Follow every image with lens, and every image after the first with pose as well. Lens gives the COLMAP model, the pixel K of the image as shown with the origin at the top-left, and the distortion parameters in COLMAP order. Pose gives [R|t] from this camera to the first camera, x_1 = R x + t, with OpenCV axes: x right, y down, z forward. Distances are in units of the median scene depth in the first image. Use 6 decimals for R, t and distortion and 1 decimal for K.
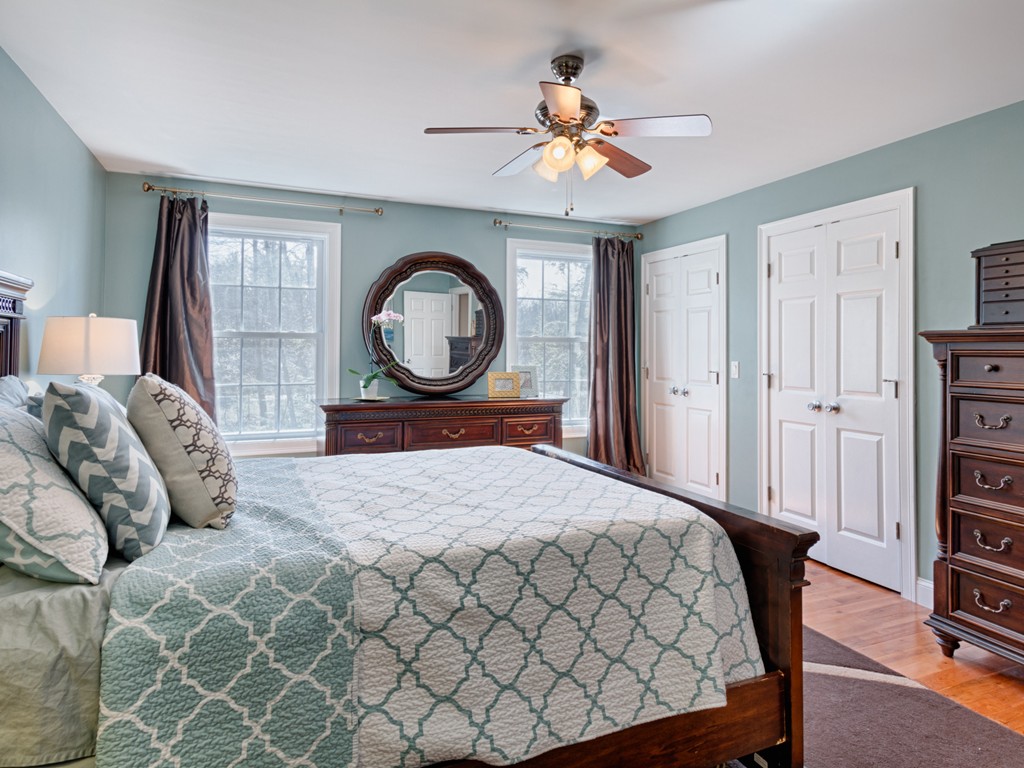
lens RADIAL K [[597.1, 0, 521.7], [0, 597.1, 345.6], [0, 0, 1]] dist [0.000224, -0.001298]
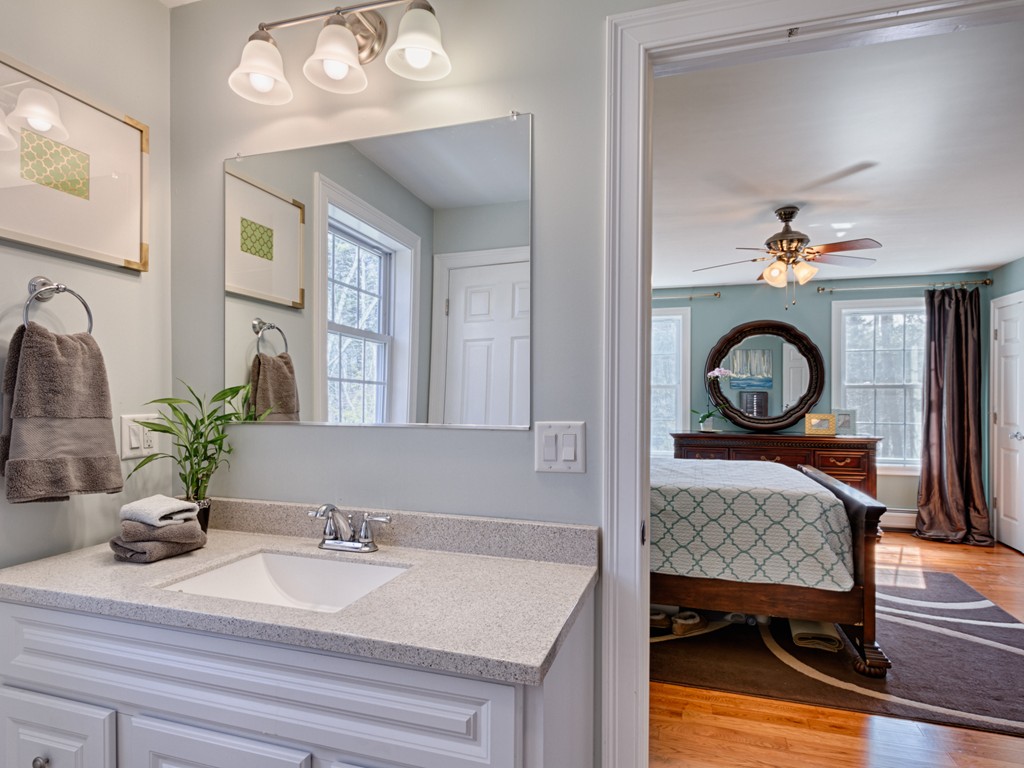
lens RADIAL K [[597.1, 0, 521.7], [0, 597.1, 345.6], [0, 0, 1]] dist [0.000224, -0.001298]
pose [[0.767791, -0.057407, -0.638124, 0.282571], [0.009507, 0.996889, -0.078243, -0.005450], [0.640630, 0.054008, 0.765948, -0.332379]]
